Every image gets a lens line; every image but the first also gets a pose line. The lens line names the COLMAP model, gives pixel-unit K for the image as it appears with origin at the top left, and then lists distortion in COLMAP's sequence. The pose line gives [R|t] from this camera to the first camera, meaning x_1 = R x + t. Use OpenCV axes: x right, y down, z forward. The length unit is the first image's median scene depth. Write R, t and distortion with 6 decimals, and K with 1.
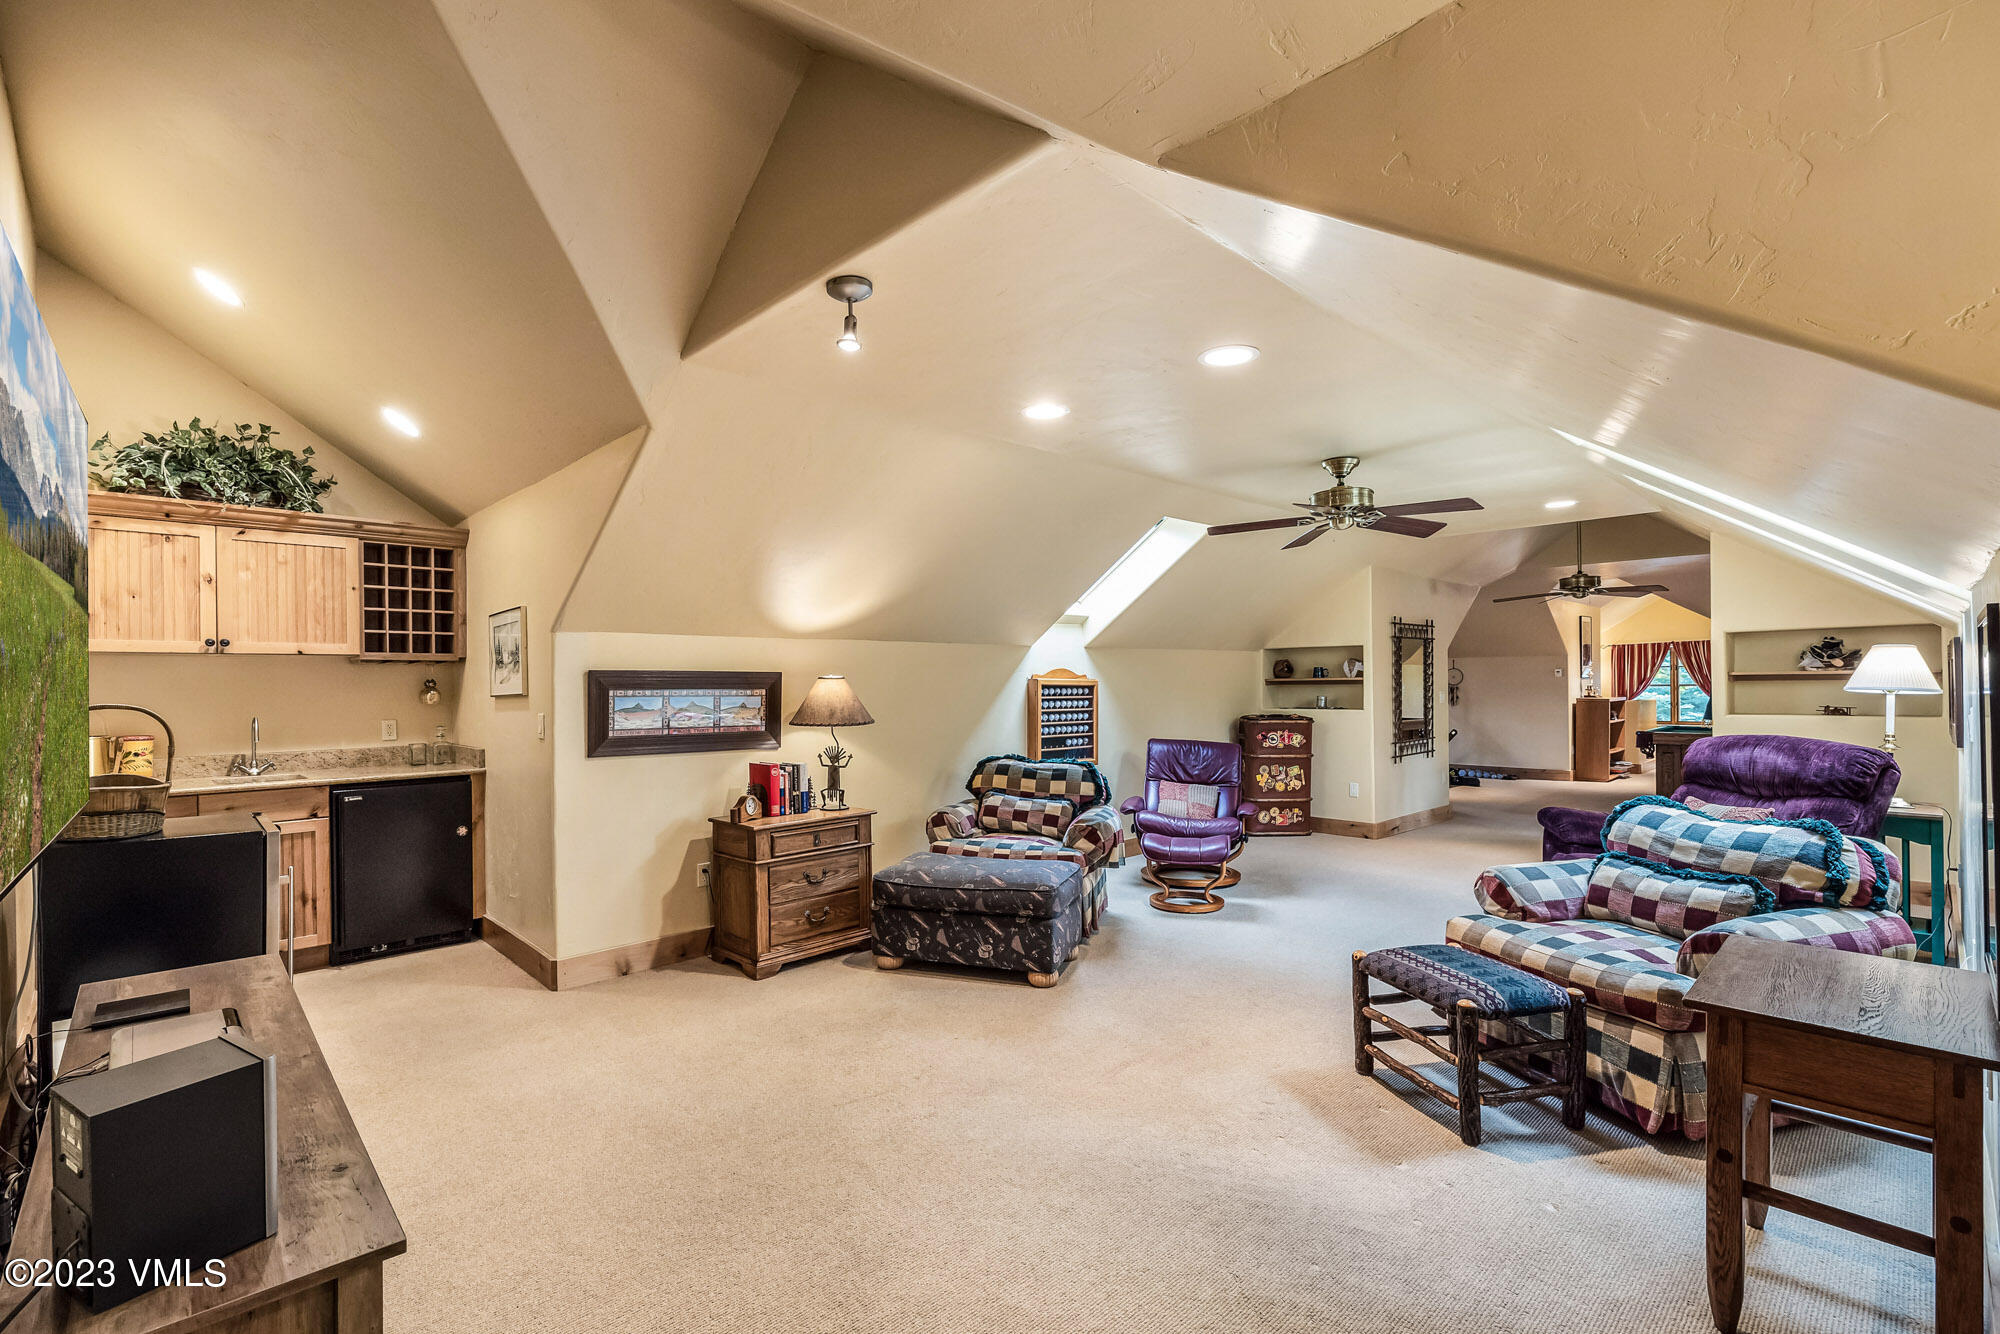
lens RADIAL K [[1000.5, 0, 995.8], [0, 1000.5, 672.4], [0, 0, 1]] dist [0.002896, -0.000055]
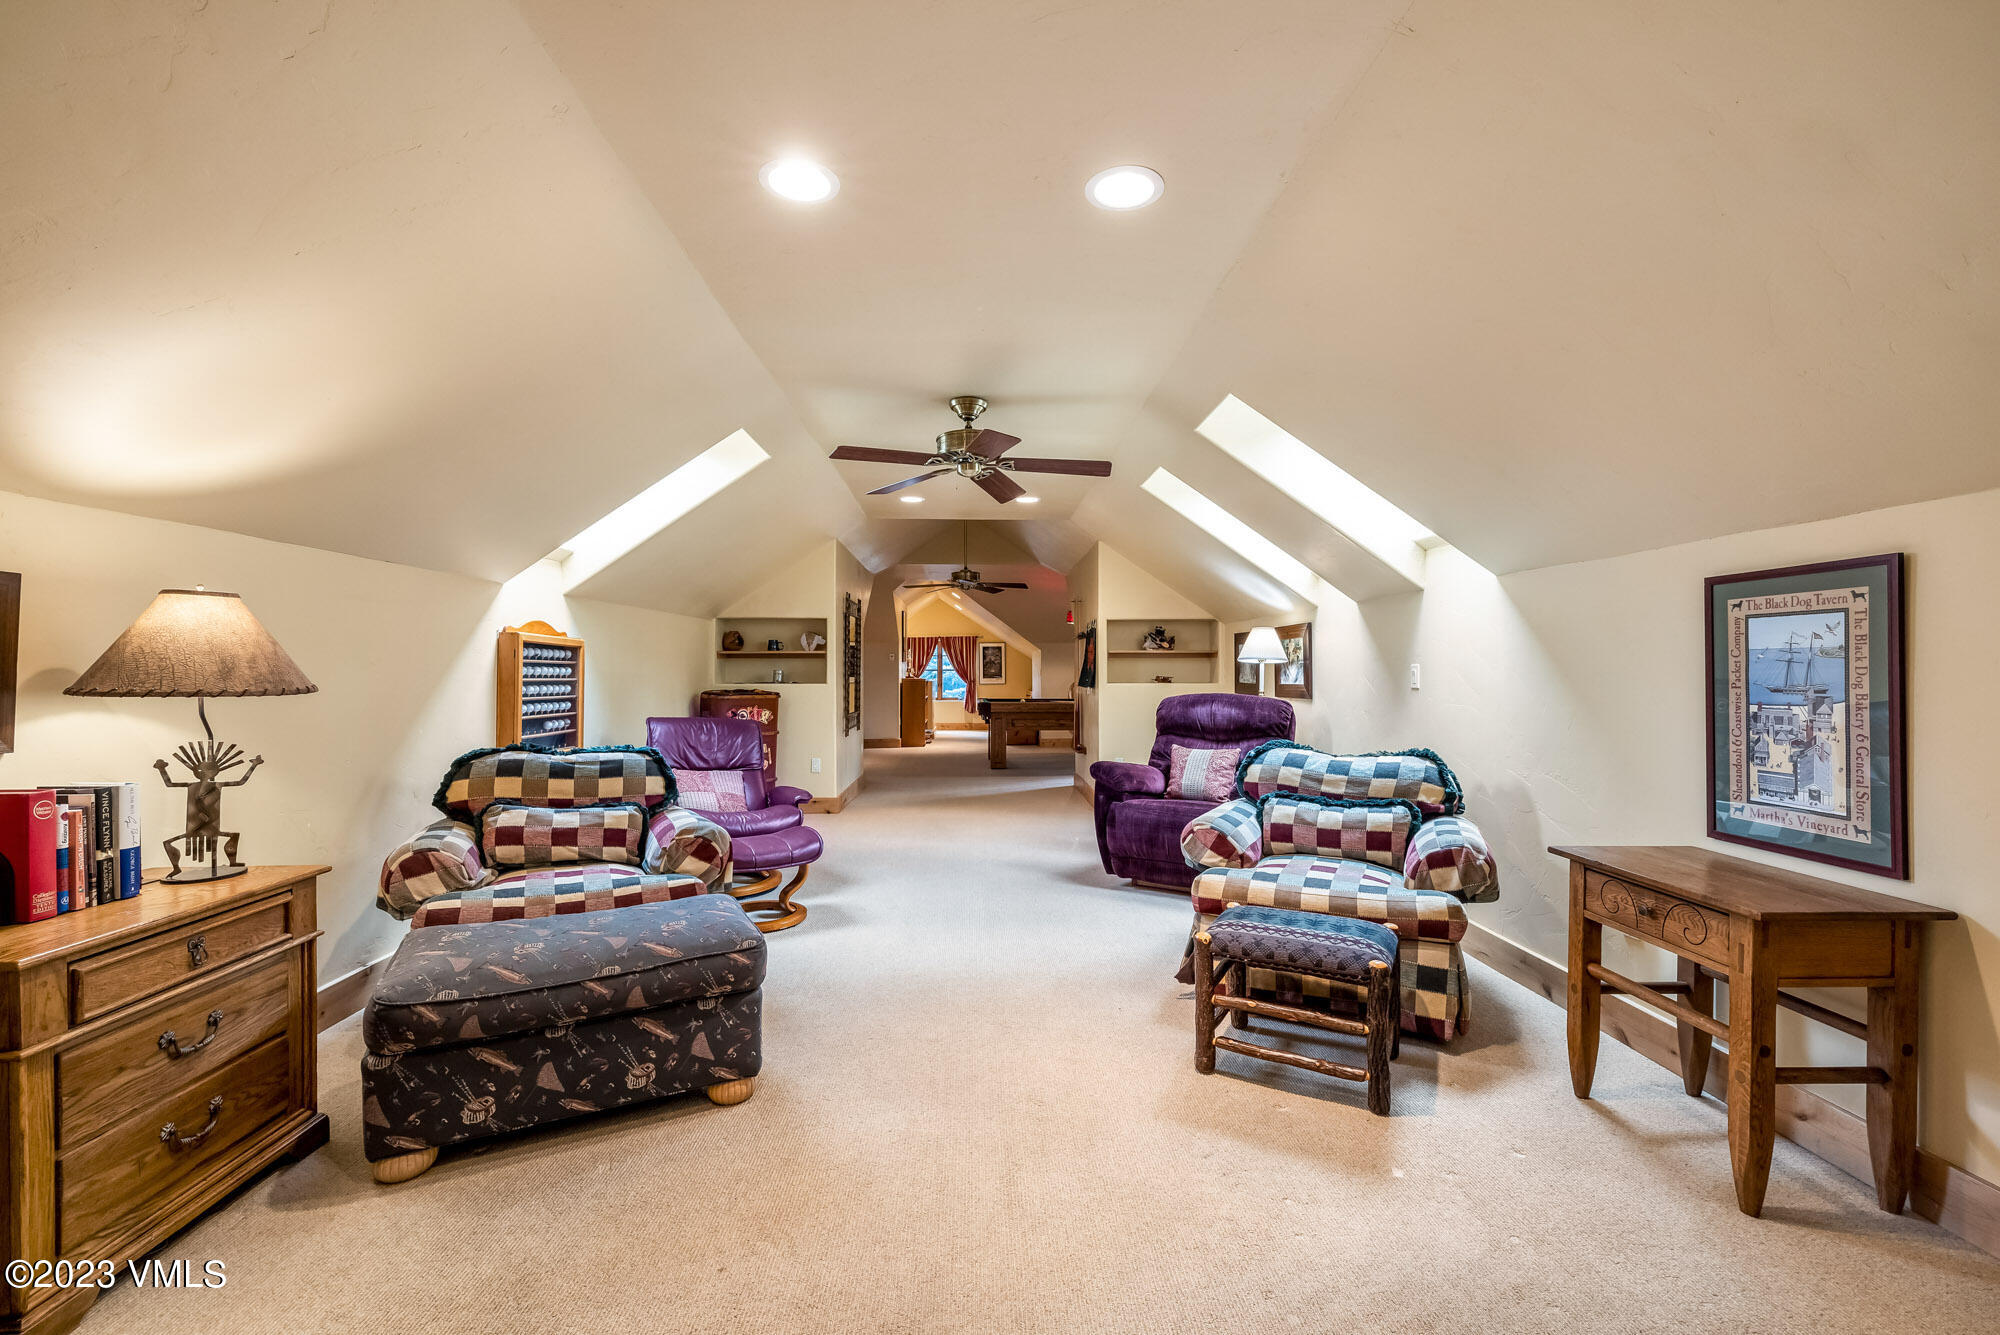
lens RADIAL K [[846.5, 0, 1003.6], [0, 846.5, 670.8], [0, 0, 1]] dist [0.003593, -0.000464]
pose [[0.647541, 0.010972, 0.761951, -0.224547], [-0.010084, 0.999932, -0.005828, 0.039969], [-0.761964, -0.003909, 0.647608, 0.467764]]
